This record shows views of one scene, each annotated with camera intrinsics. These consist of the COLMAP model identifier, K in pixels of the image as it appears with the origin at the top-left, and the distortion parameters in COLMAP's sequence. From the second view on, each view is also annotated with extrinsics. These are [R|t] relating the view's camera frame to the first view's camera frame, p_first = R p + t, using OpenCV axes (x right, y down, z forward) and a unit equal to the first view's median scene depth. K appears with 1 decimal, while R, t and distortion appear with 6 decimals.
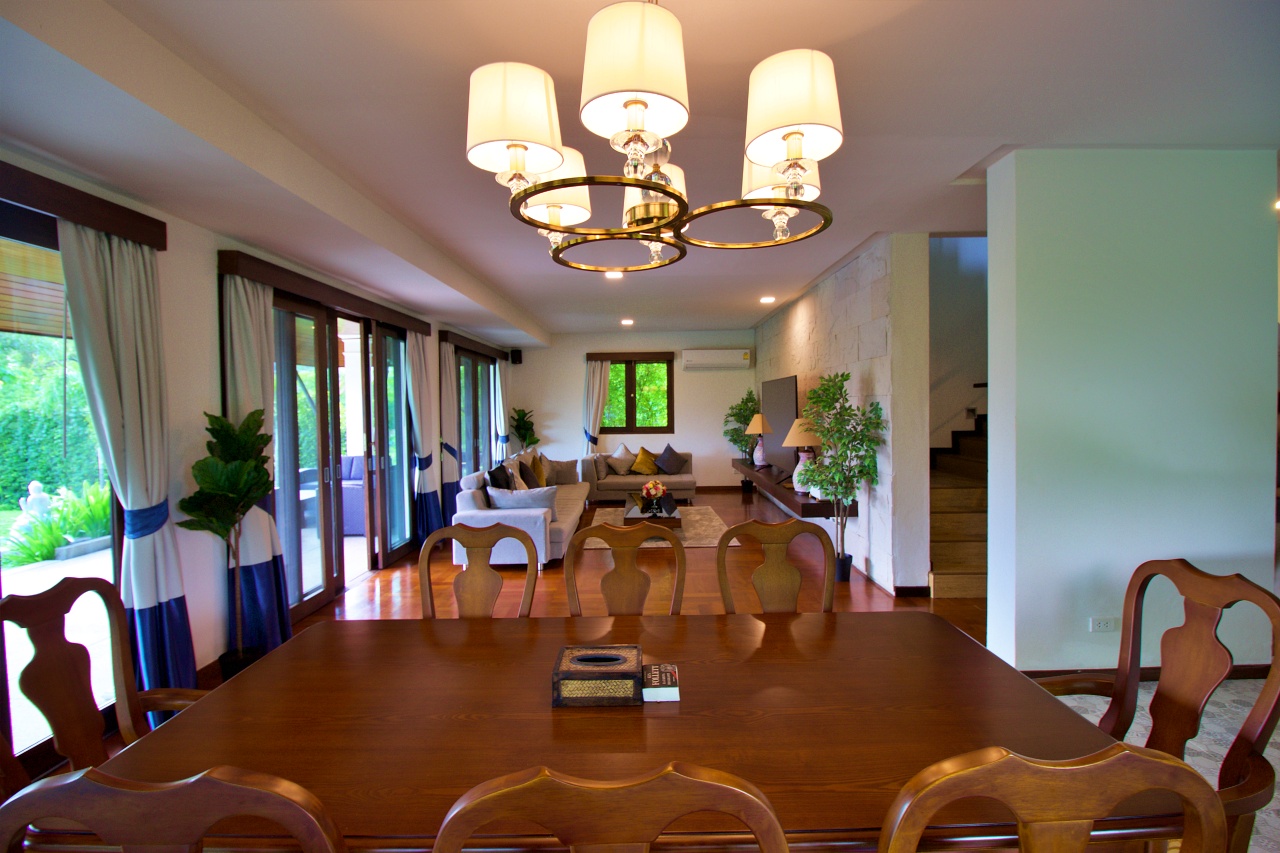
lens RADIAL K [[592.9, 0, 641.1], [0, 592.9, 419.0], [0, 0, 1]] dist [0.000730, -0.015268]
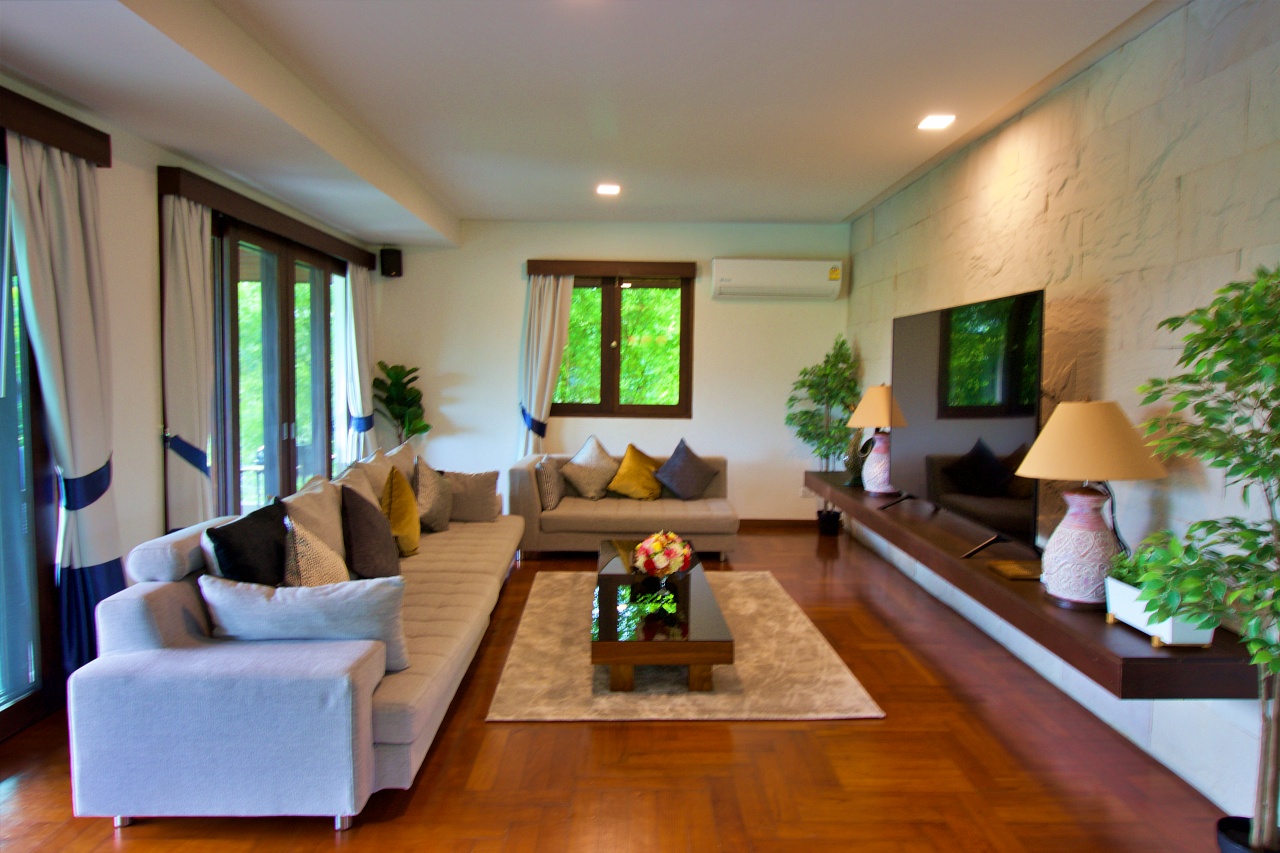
lens RADIAL K [[817.3, 0, 640.0], [0, 817.3, 426.5], [0, 0, 1]] dist [-0.002367, 0.000440]
pose [[0.999429, 0.023662, 0.024140, -0.008426], [-0.024778, 0.998586, 0.047040, -0.001708], [-0.022993, -0.047611, 0.998601, 0.297077]]
